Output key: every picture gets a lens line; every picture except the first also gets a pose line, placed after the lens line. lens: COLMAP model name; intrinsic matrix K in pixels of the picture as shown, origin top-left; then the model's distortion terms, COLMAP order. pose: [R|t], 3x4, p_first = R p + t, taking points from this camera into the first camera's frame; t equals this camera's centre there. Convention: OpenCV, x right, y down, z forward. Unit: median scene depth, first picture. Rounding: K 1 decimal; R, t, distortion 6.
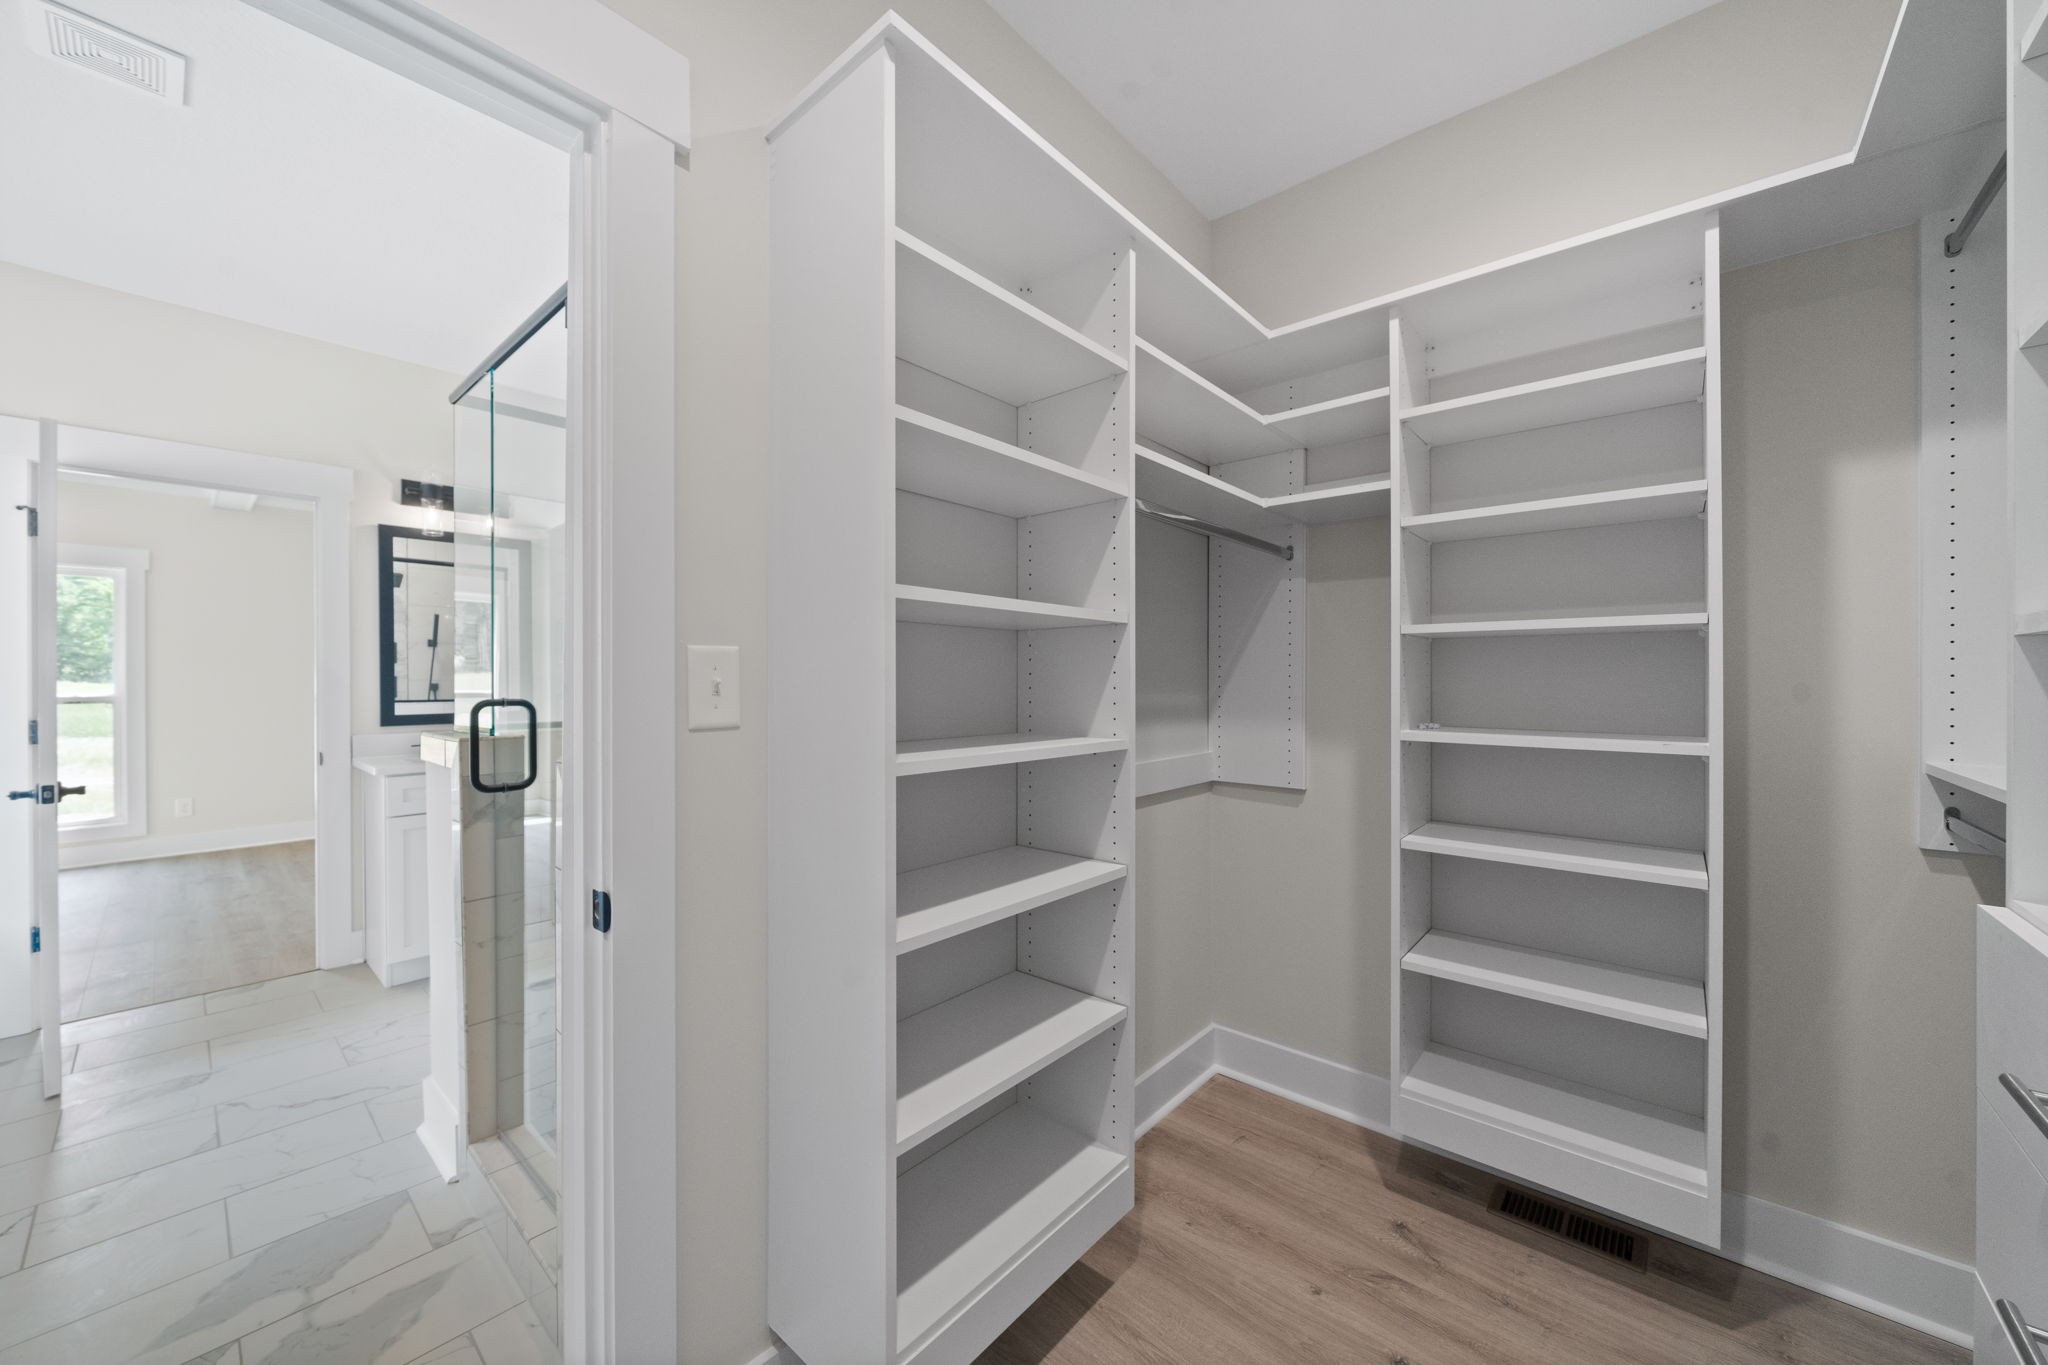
lens RADIAL K [[737.9, 0, 1024.6], [0, 737.9, 688.8], [0, 0, 1]] dist [-0.009506, -0.000365]
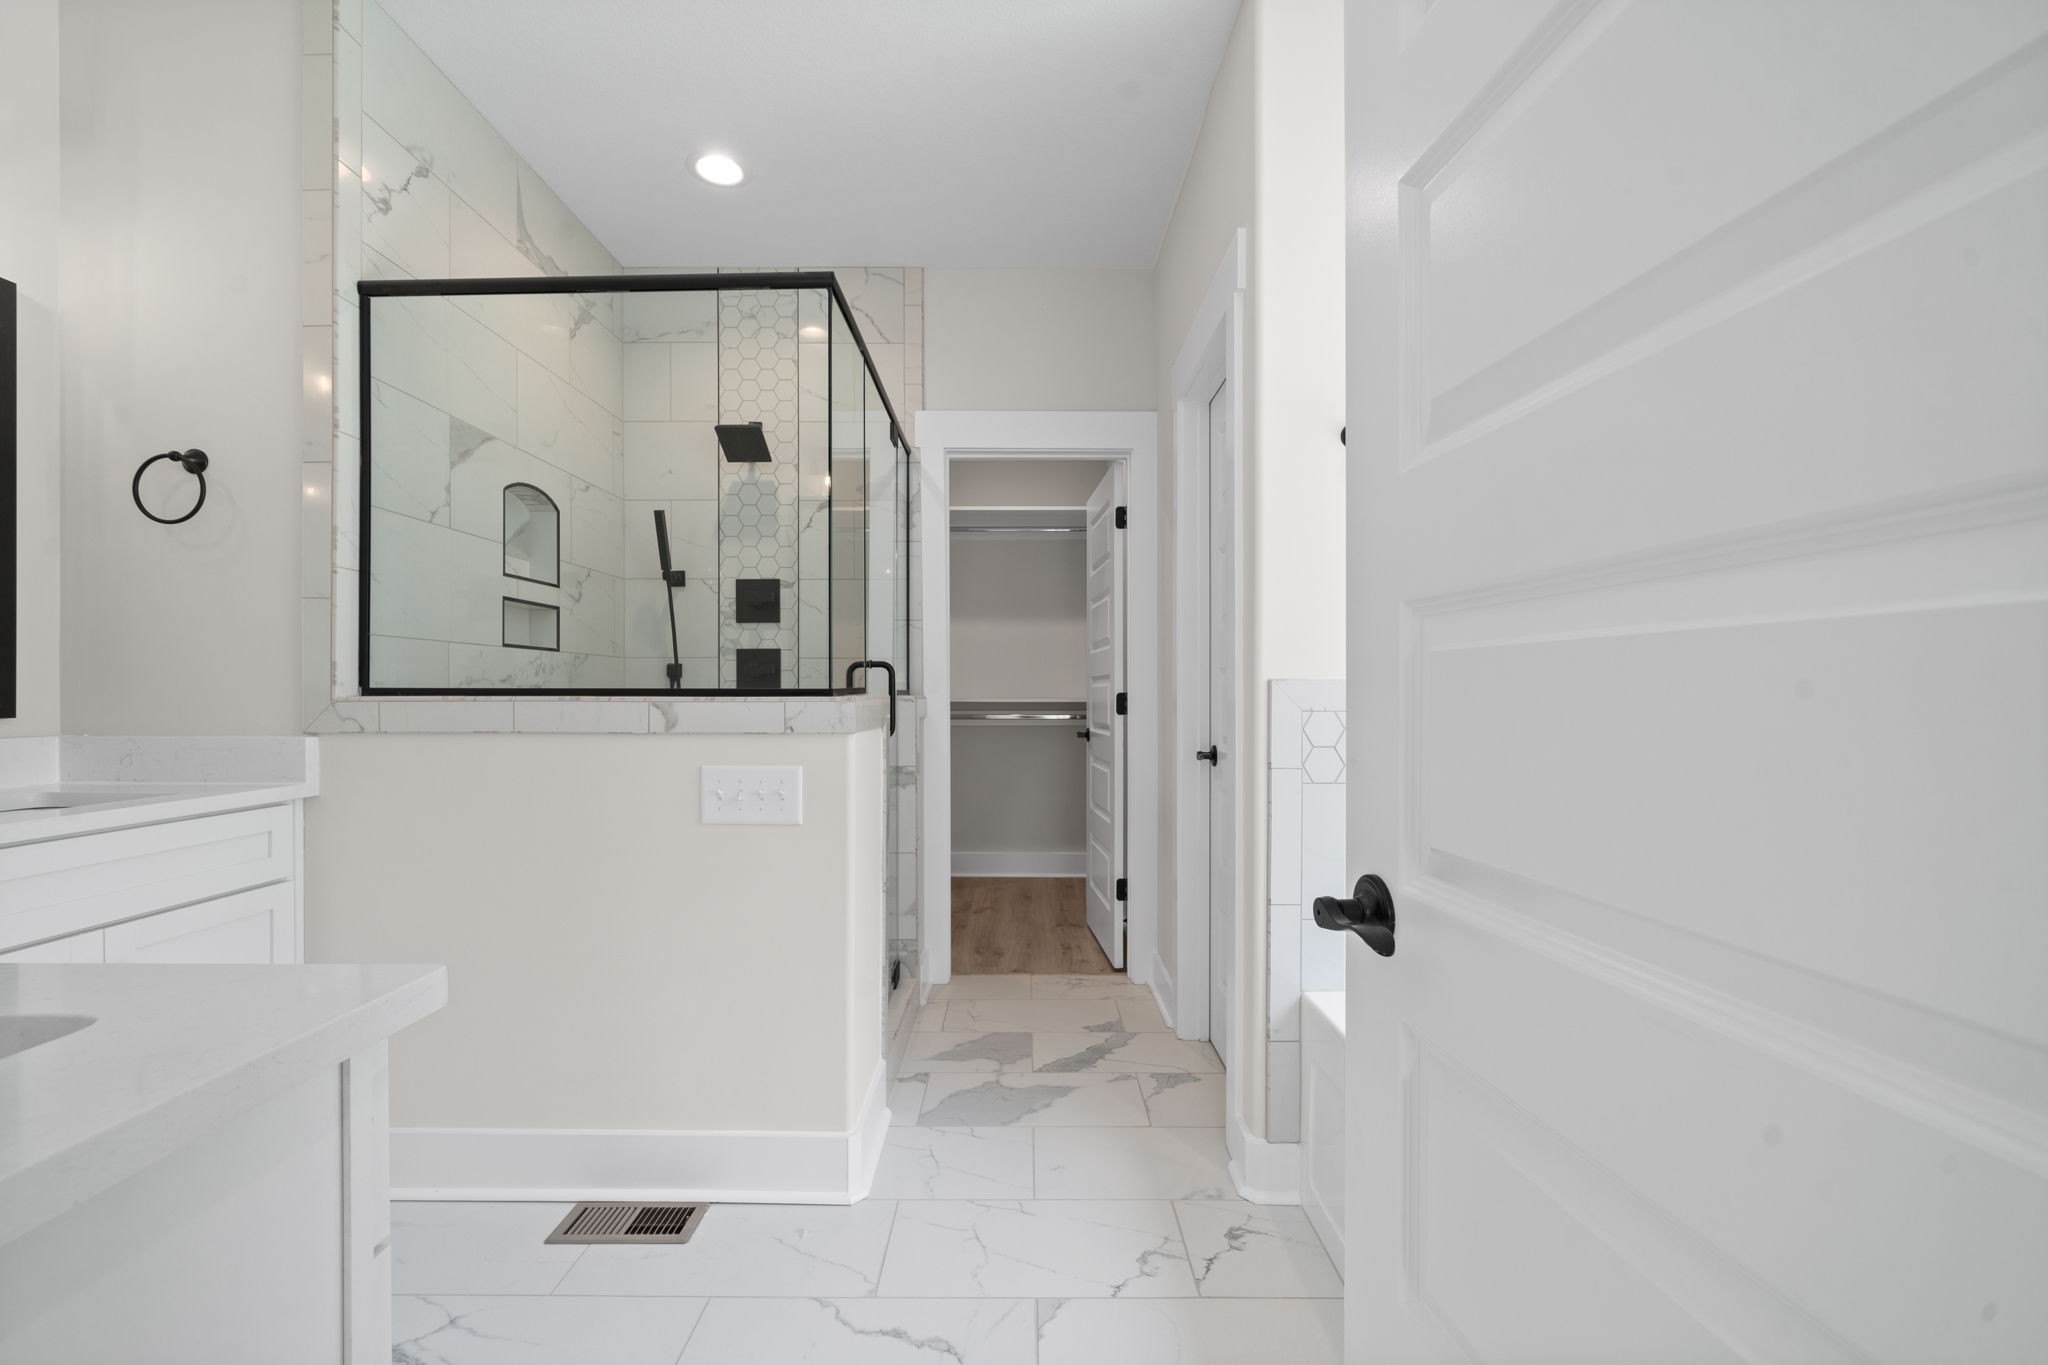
lens RADIAL K [[896.5, 0, 1031.3], [0, 896.5, 695.3], [0, 0, 1]] dist [-0.002252, 0.000973]
pose [[-0.656825, 0.002116, 0.754040, -2.222194], [0.002246, 0.999997, -0.000849, 0.079693], [-0.754039, 0.001136, -0.656828, 1.982503]]
